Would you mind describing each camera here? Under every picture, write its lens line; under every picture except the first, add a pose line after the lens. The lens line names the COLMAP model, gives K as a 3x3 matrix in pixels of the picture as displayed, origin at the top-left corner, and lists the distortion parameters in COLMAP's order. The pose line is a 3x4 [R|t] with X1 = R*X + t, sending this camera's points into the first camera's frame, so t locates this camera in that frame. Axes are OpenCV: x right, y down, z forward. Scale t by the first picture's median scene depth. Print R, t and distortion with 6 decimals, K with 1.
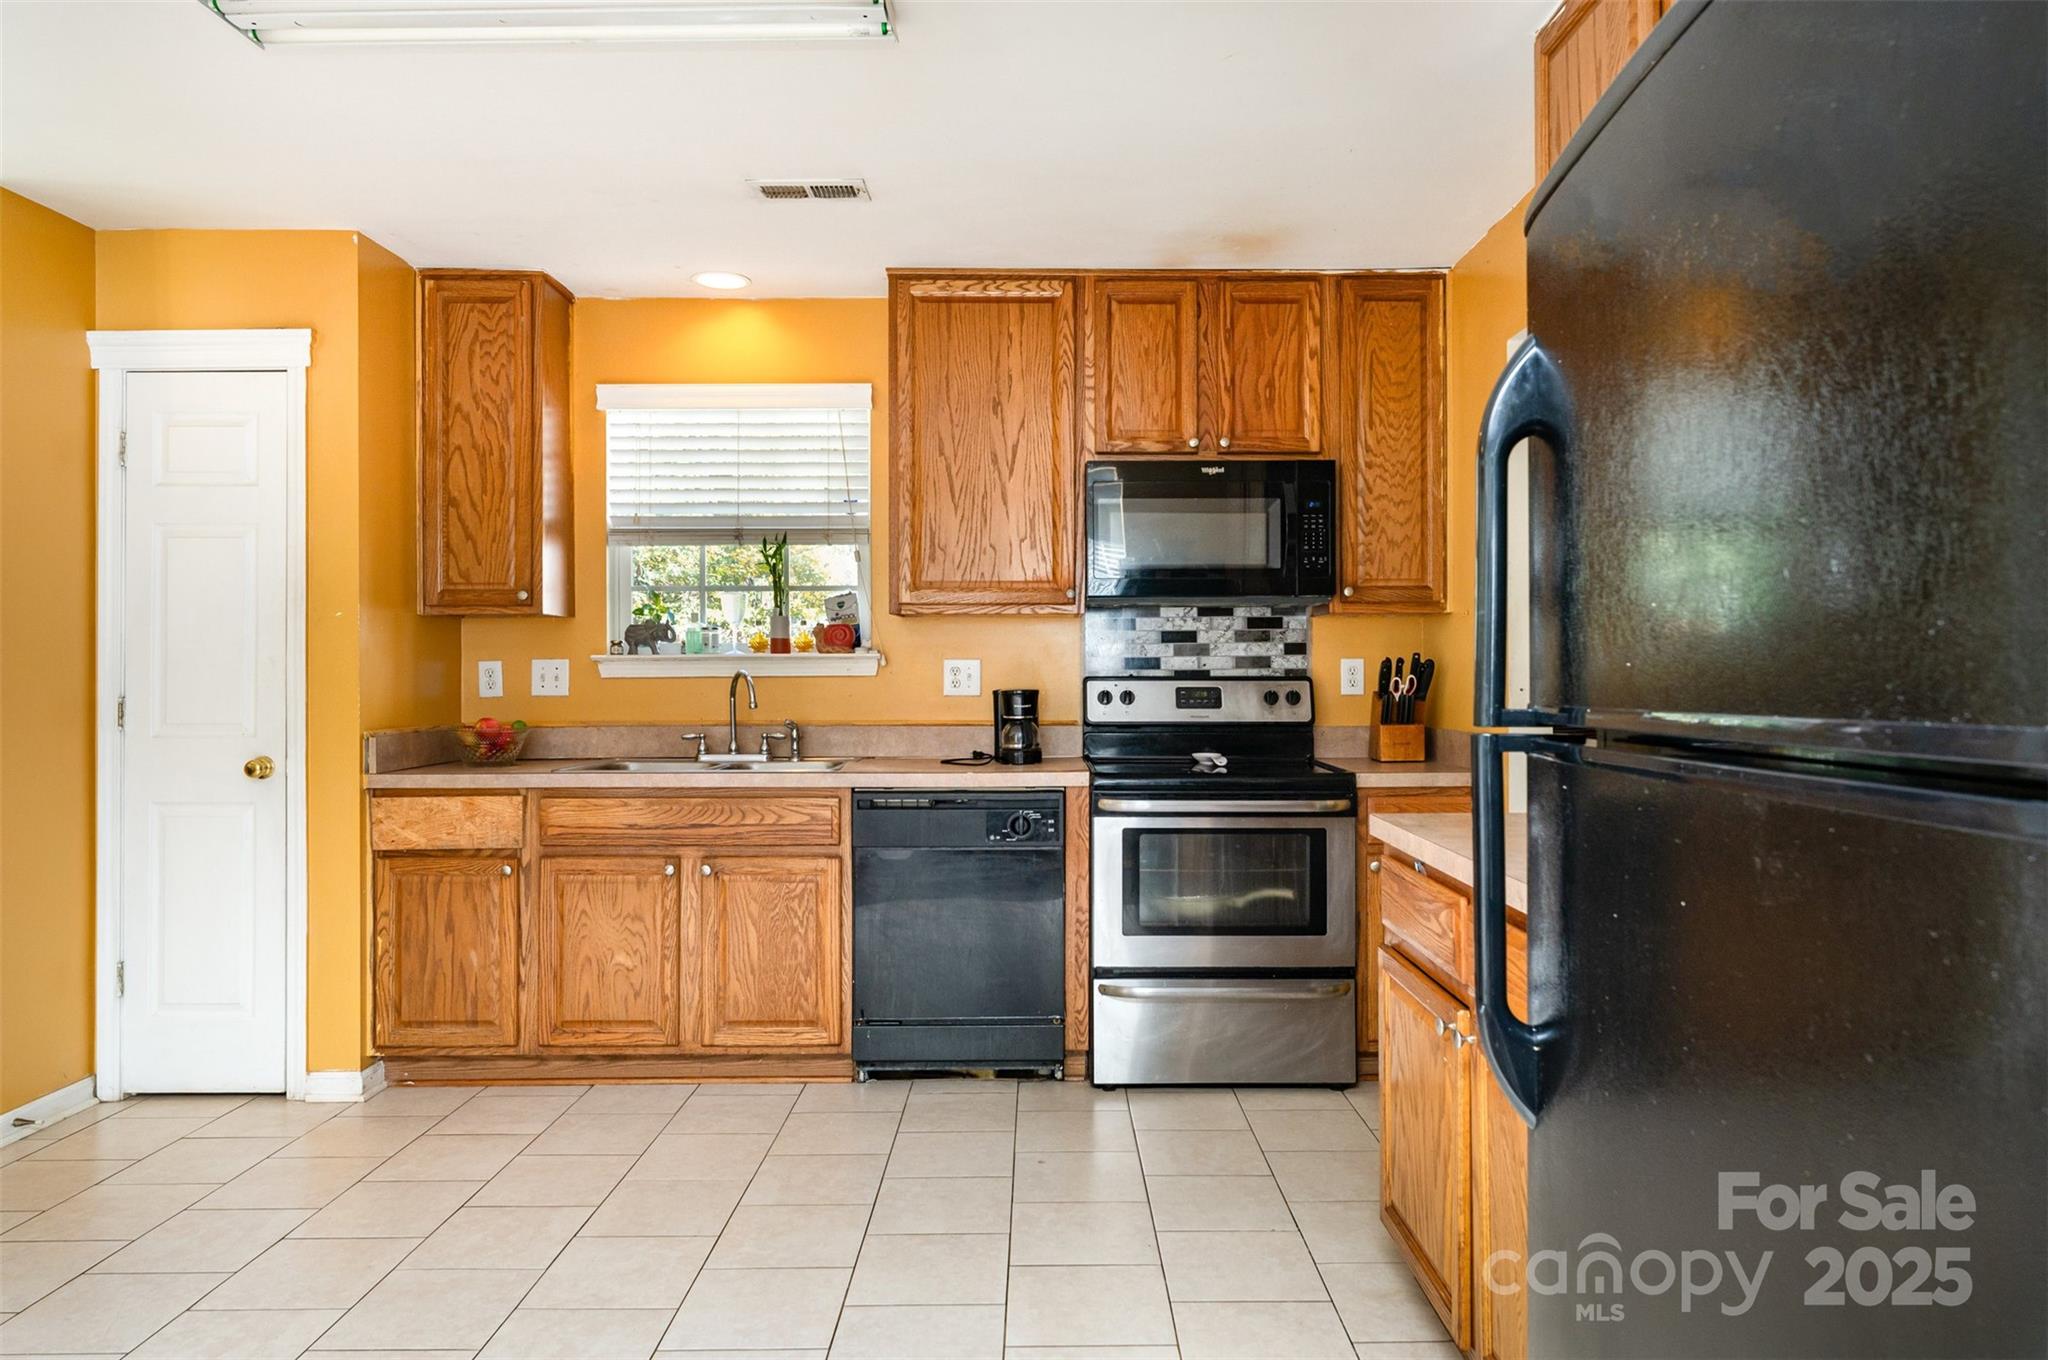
lens RADIAL K [[1300.4, 0, 1024.0], [0, 1300.4, 680.0], [0, 0, 1]] dist [0.049819, -0.000202]
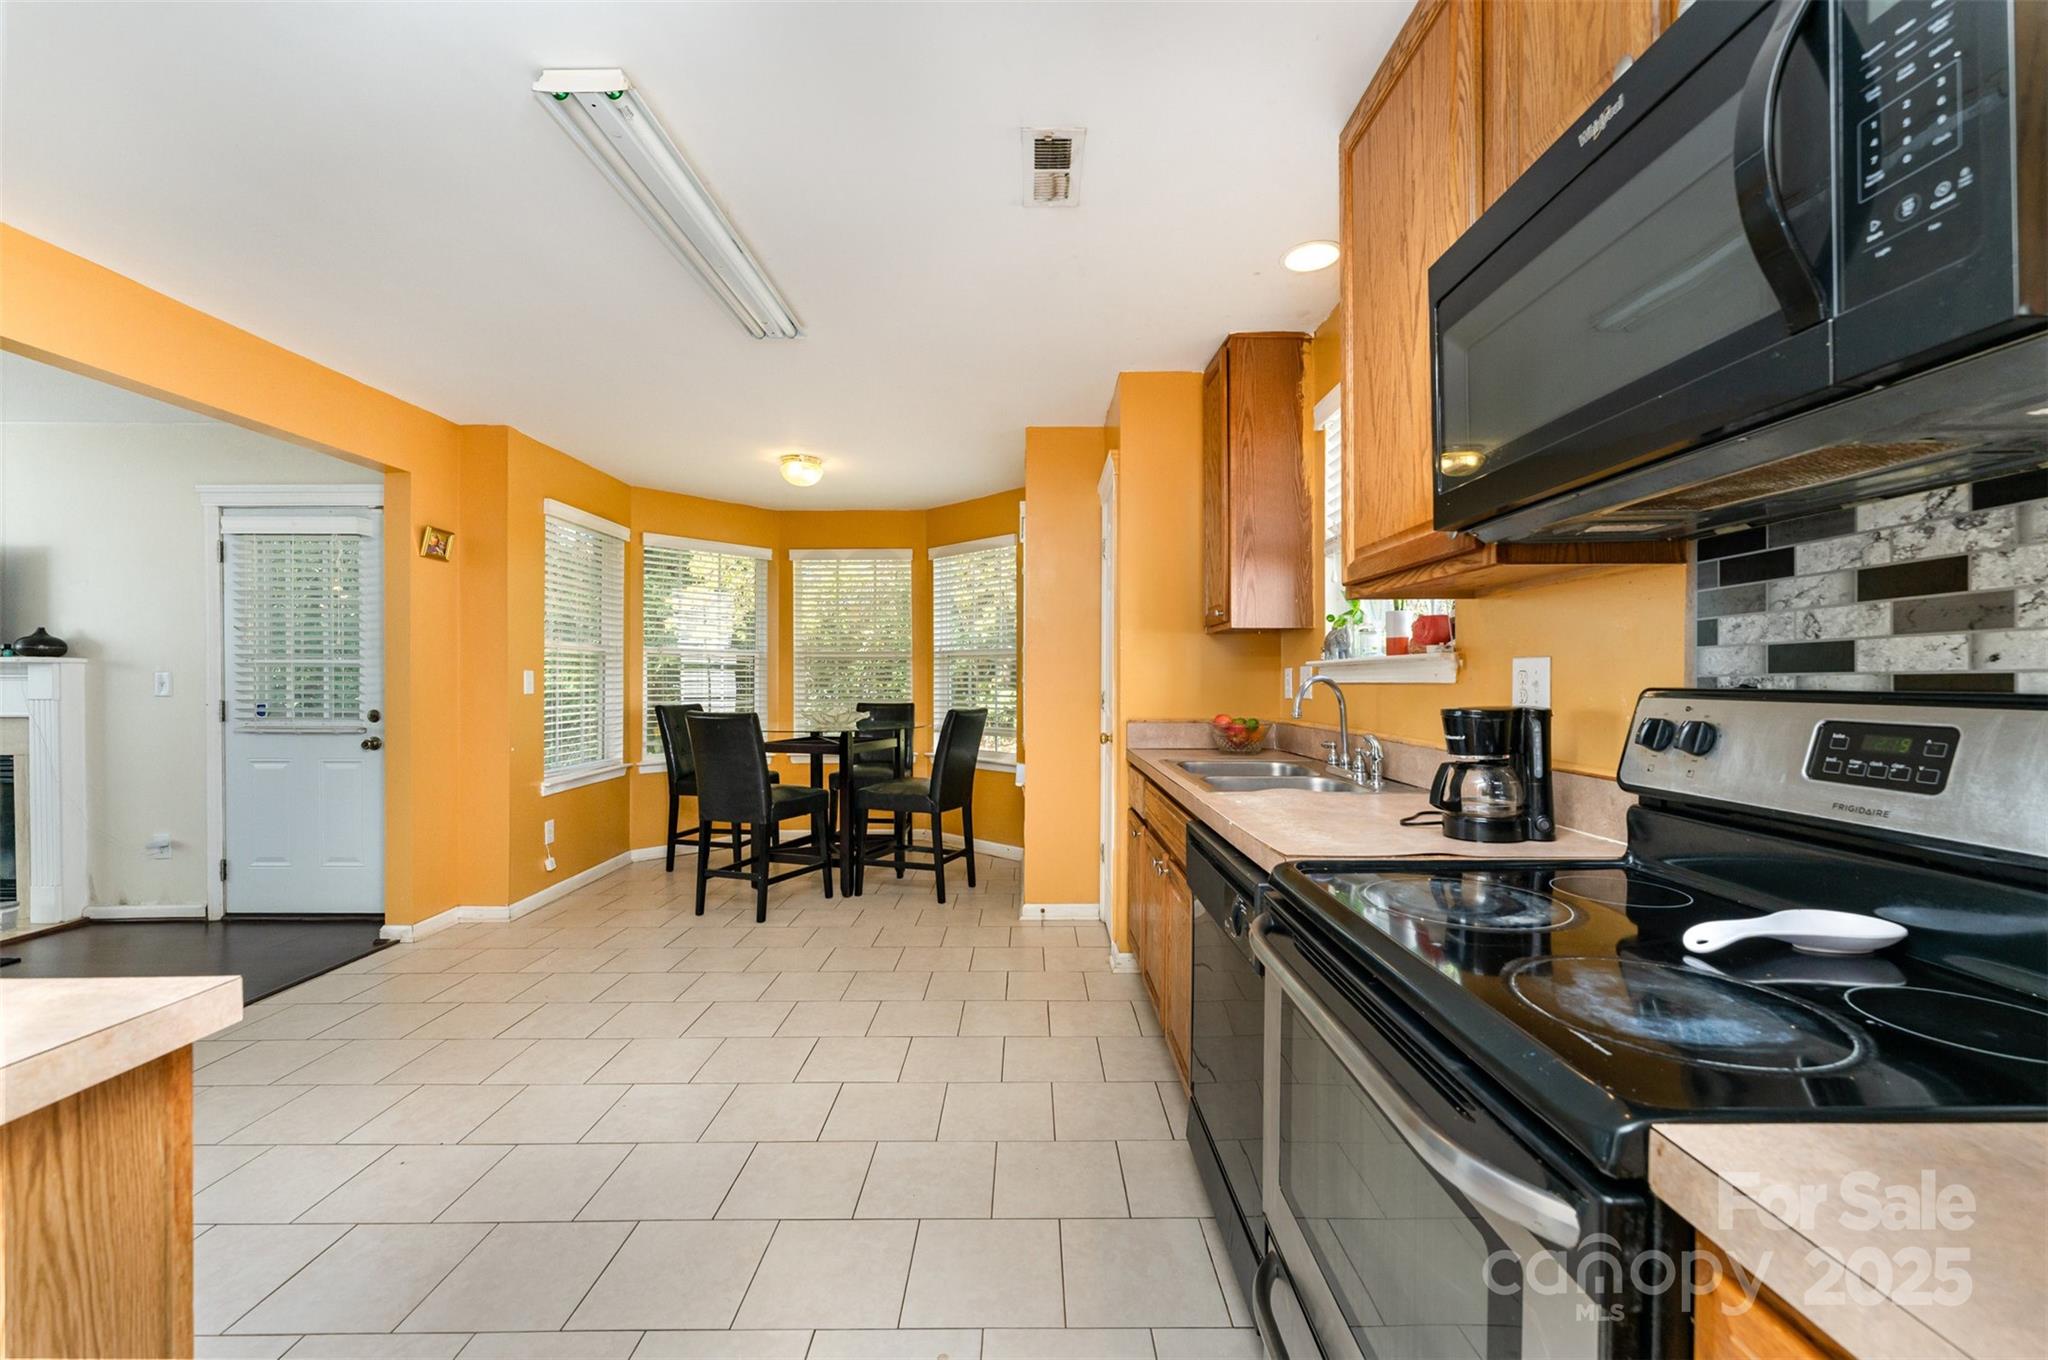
lens RADIAL K [[825.9, 0, 1037.0], [0, 825.9, 681.6], [0, 0, 1]] dist [0.000925, 0.000032]
pose [[0.016194, 0.006111, -0.999850, 0.345220], [-0.012871, 0.999900, 0.005903, -0.003877], [0.999786, 0.012773, 0.016271, 0.775416]]
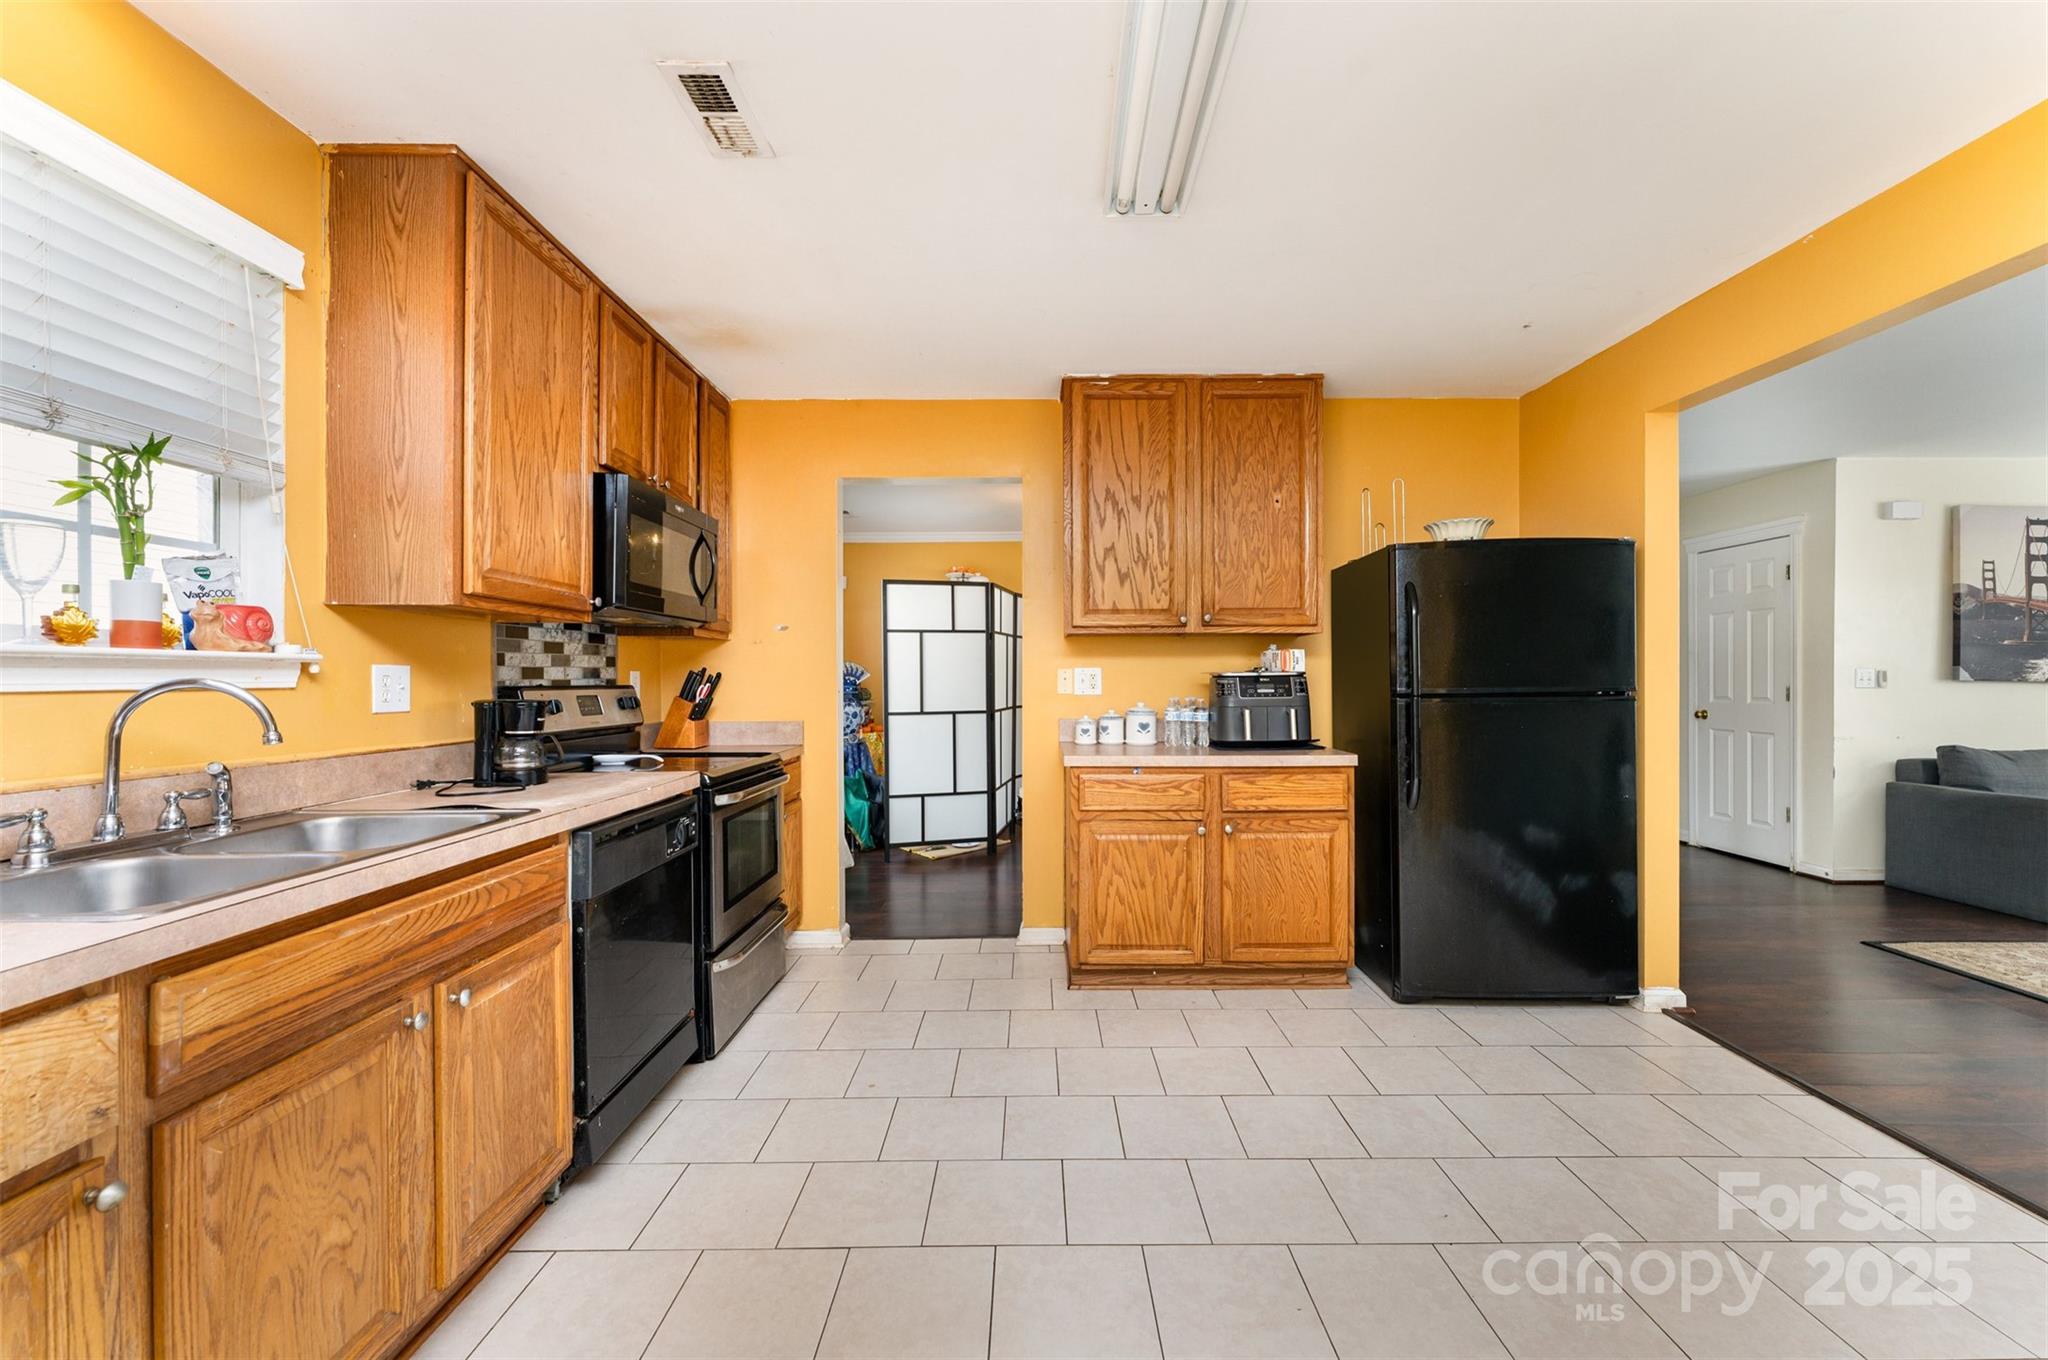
lens RADIAL K [[825.9, 0, 1037.0], [0, 825.9, 681.6], [0, 0, 1]] dist [0.000925, 0.000032]
pose [[-0.012742, -0.000138, 0.999919, -0.556554], [0.018098, 0.999836, 0.000368, 0.000560], [-0.999755, 0.018101, -0.012737, 0.634801]]
